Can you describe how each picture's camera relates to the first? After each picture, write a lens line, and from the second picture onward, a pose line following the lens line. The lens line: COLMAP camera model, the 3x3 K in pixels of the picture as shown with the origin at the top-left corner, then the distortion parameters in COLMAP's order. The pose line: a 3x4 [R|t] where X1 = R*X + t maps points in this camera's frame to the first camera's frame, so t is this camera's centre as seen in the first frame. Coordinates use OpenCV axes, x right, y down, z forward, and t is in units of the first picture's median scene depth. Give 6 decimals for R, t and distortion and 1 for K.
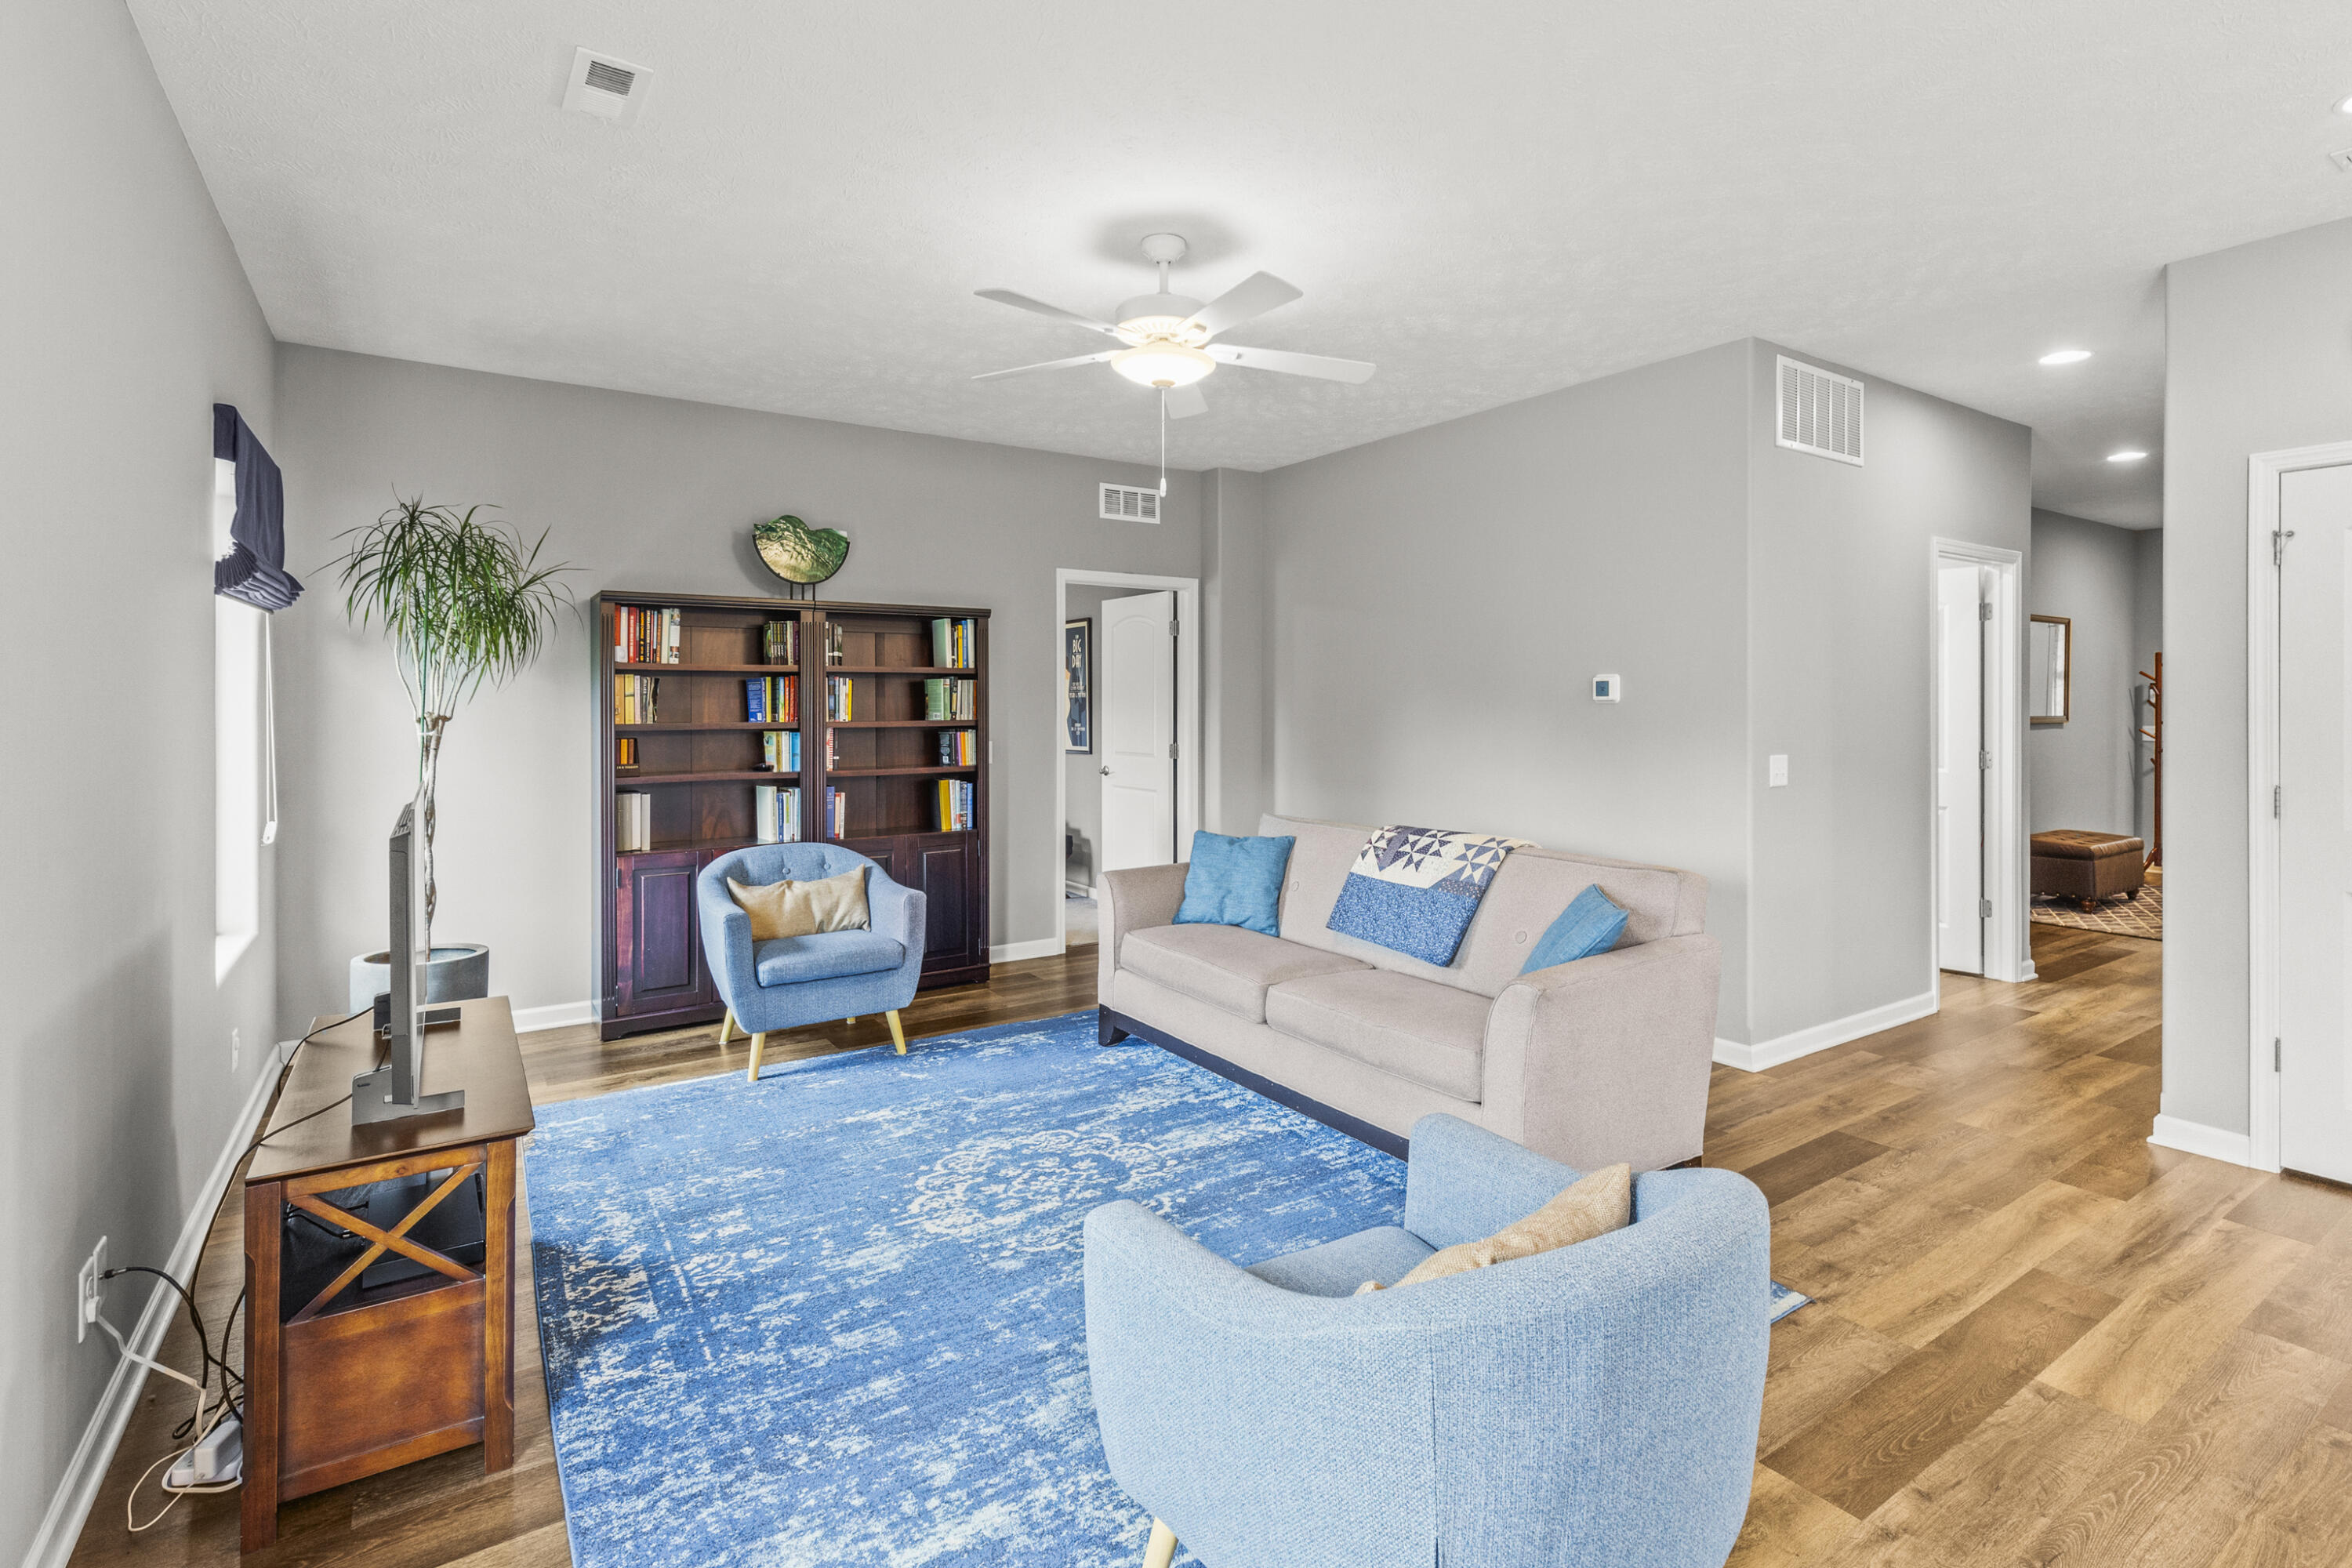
lens RADIAL K [[1104.5, 0, 1191.6], [0, 1104.5, 721.2], [0, 0, 1]] dist [0.010801, -0.002297]
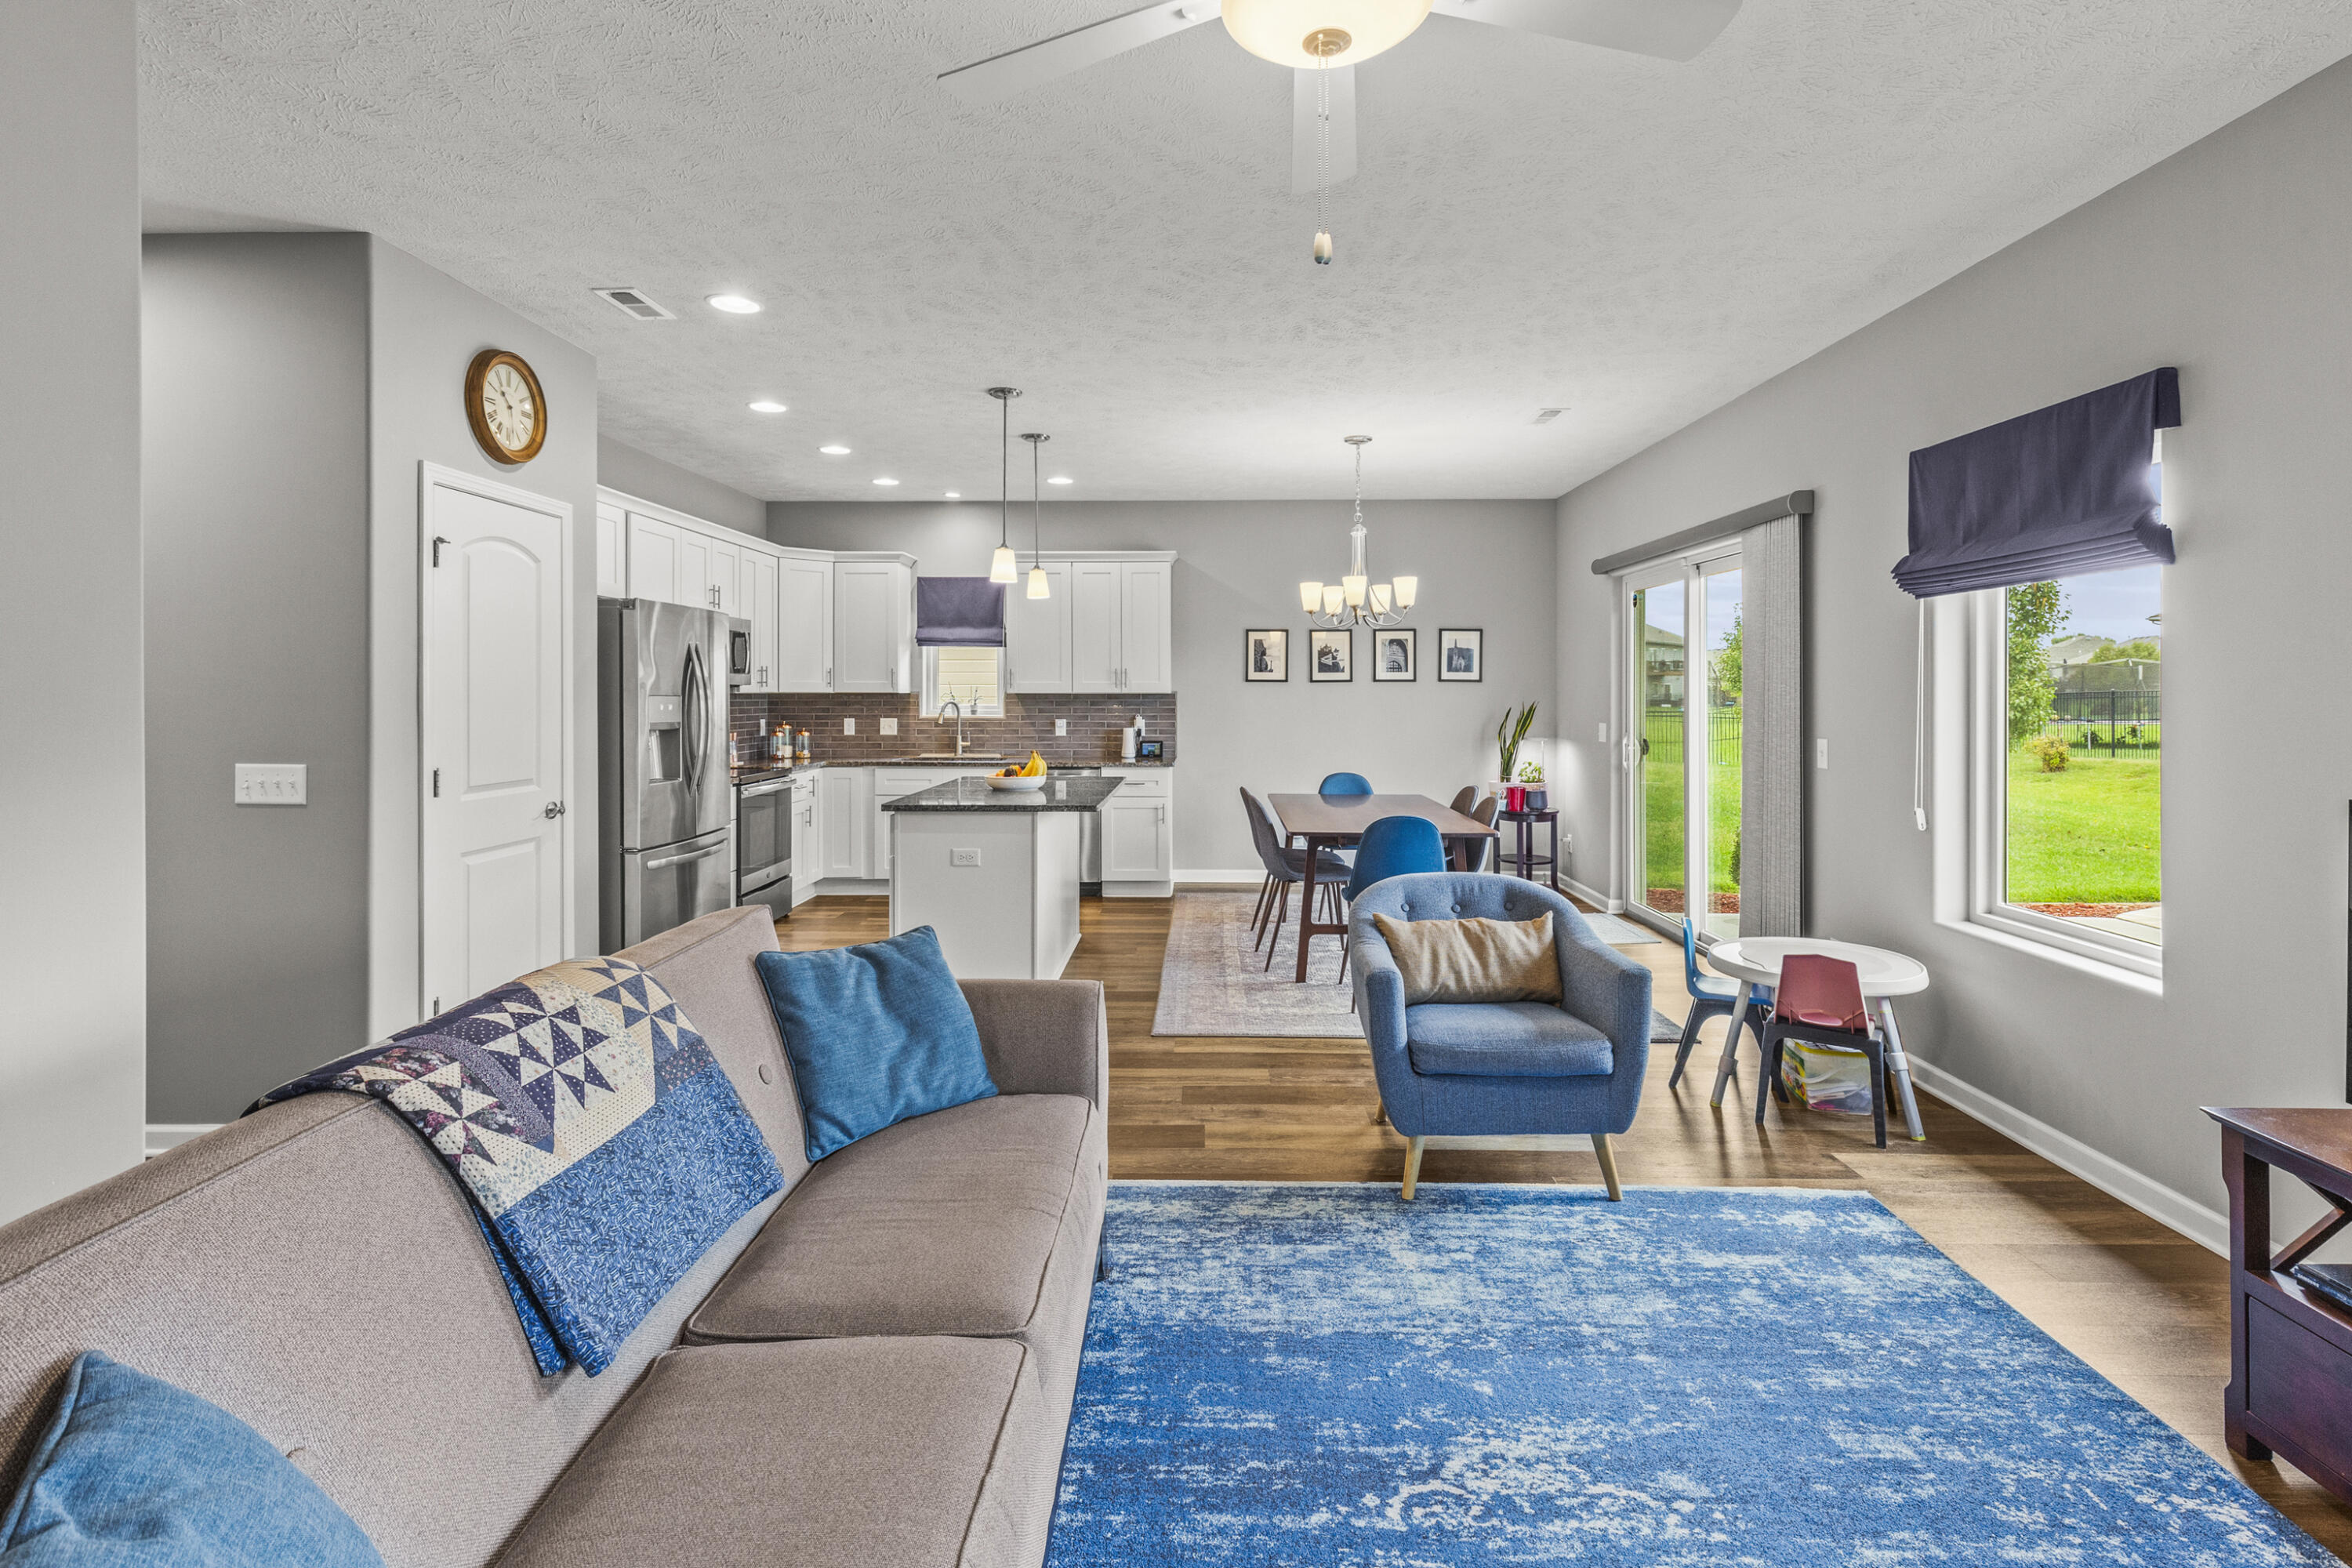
lens RADIAL K [[1104.5, 0, 1186.9], [0, 1104.5, 699.2], [0, 0, 1]] dist [0.010801, -0.002297]
pose [[-0.813508, -0.002952, 0.581546, -0.231264], [0.010364, 0.999755, 0.019573, -0.019827], [-0.581461, 0.021950, -0.813278, 1.268188]]
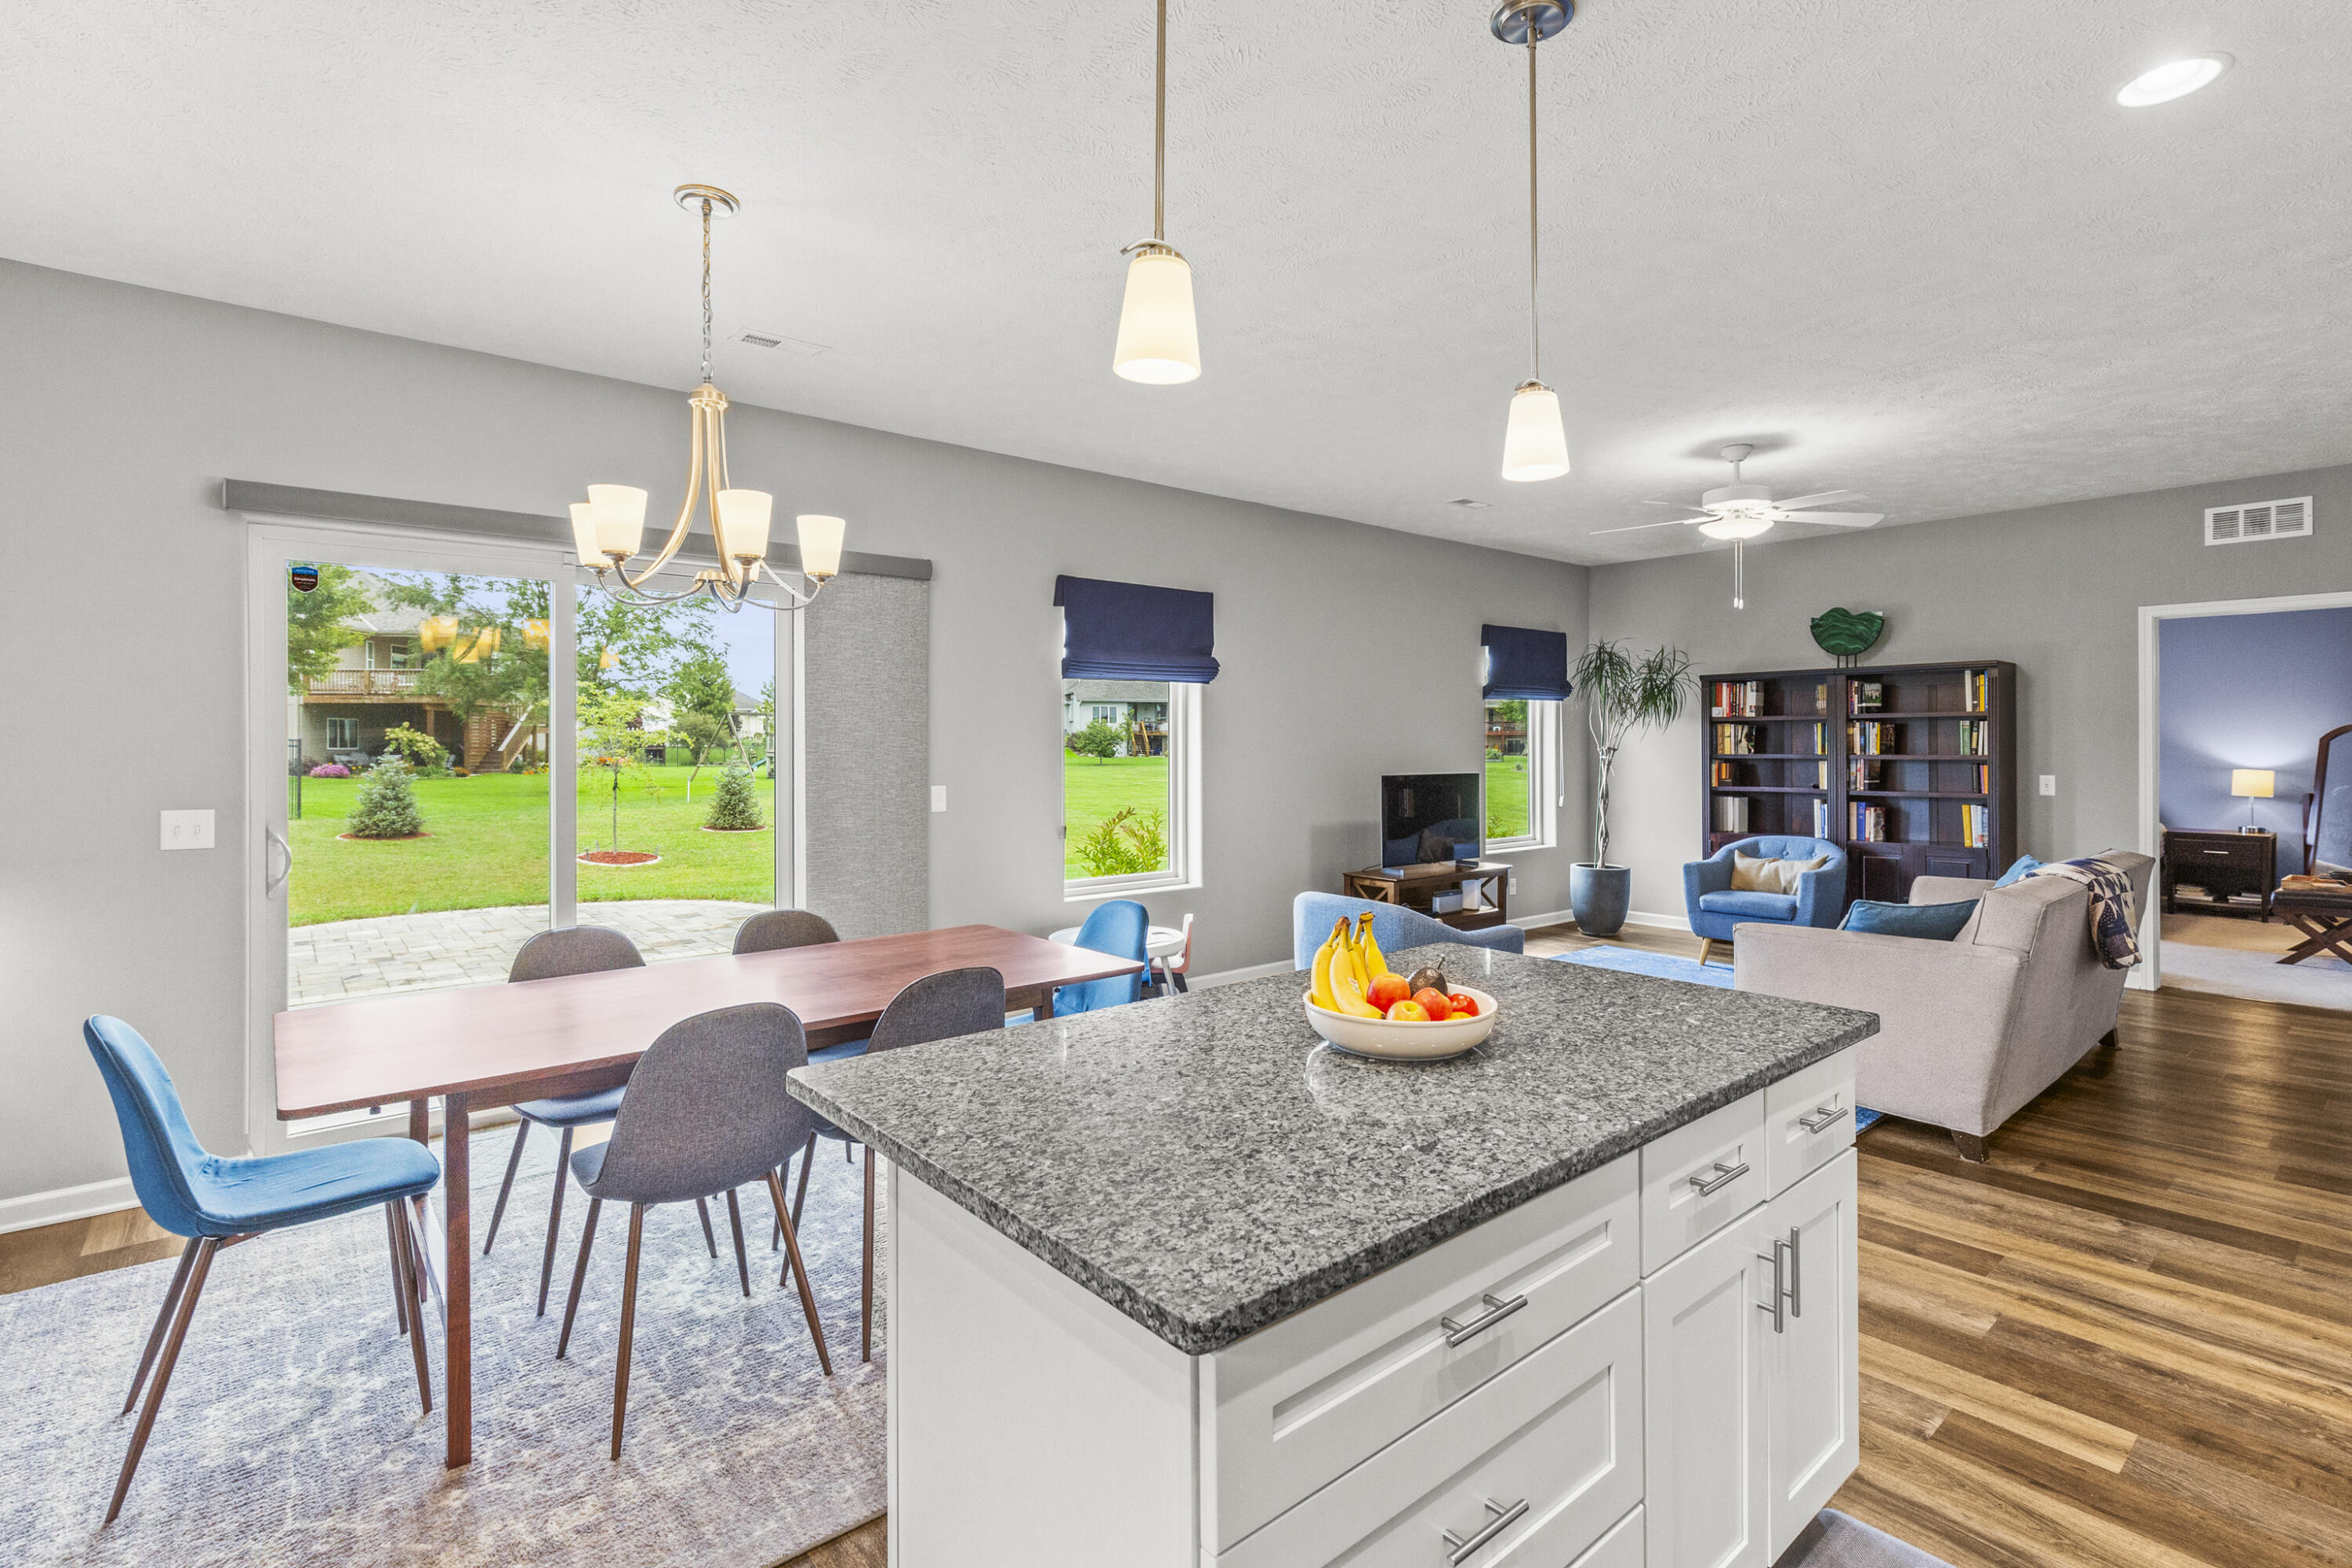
lens RADIAL K [[1104.5, 0, 1192.9], [0, 1104.5, 751.5], [0, 0, 1]] dist [0.010801, -0.002297]
pose [[0.104548, 0.008768, -0.994481, 1.285994], [-0.014006, 0.999875, 0.007344, -0.002579], [0.994421, 0.013161, 0.104658, 0.058704]]
